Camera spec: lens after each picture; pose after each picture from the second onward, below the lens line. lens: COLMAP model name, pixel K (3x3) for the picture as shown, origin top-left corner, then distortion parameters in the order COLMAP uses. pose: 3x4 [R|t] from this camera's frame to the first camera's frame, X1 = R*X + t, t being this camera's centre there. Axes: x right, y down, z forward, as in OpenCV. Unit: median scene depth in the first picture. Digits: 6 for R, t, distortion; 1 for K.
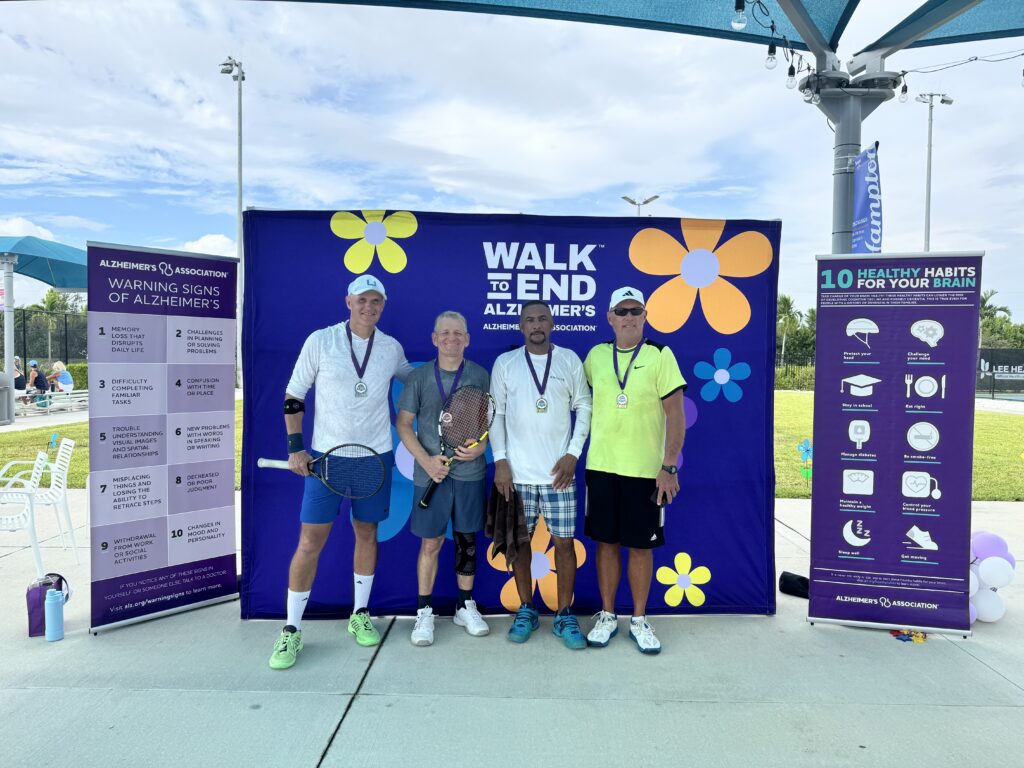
lens RADIAL K [[686.8, 0, 512.0], [0, 686.8, 384.0], [0, 0, 1]] dist [0.003394, -0.001268]
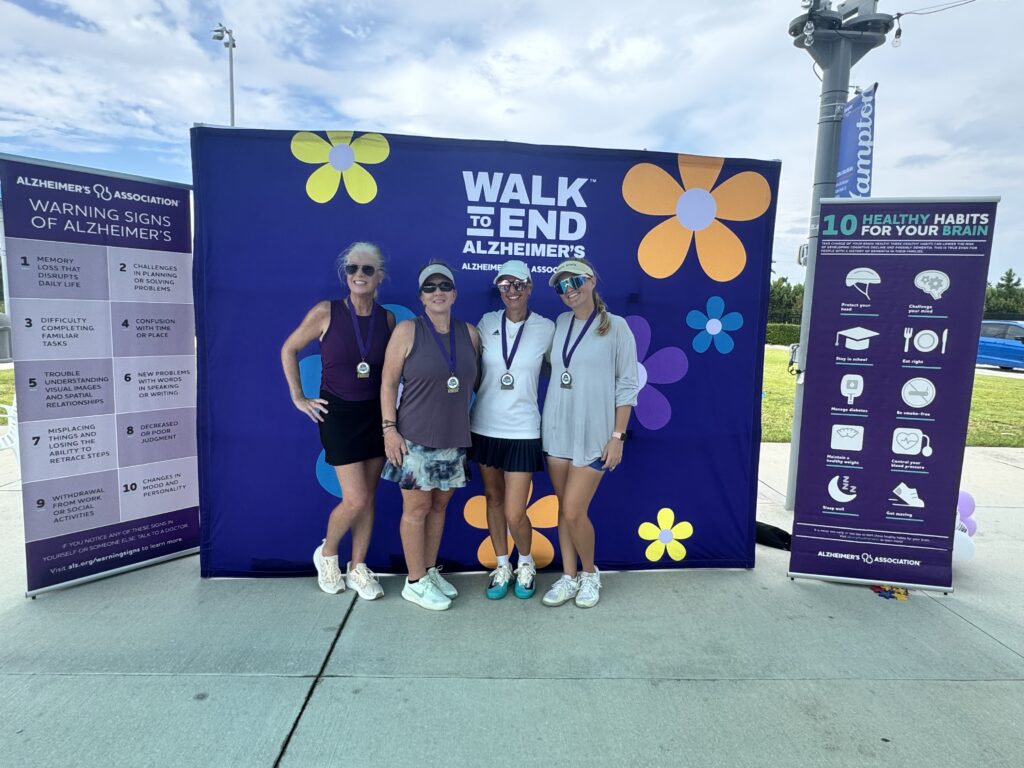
lens RADIAL K [[608.7, 0, 512.0], [0, 608.7, 384.0], [0, 0, 1]] dist [-0.083650, 0.090012]
pose [[0.998435, 0.011480, 0.054737, -0.018454], [-0.016050, 0.996354, 0.083789, 0.003264], [-0.053575, -0.084536, 0.994979, 0.190584]]
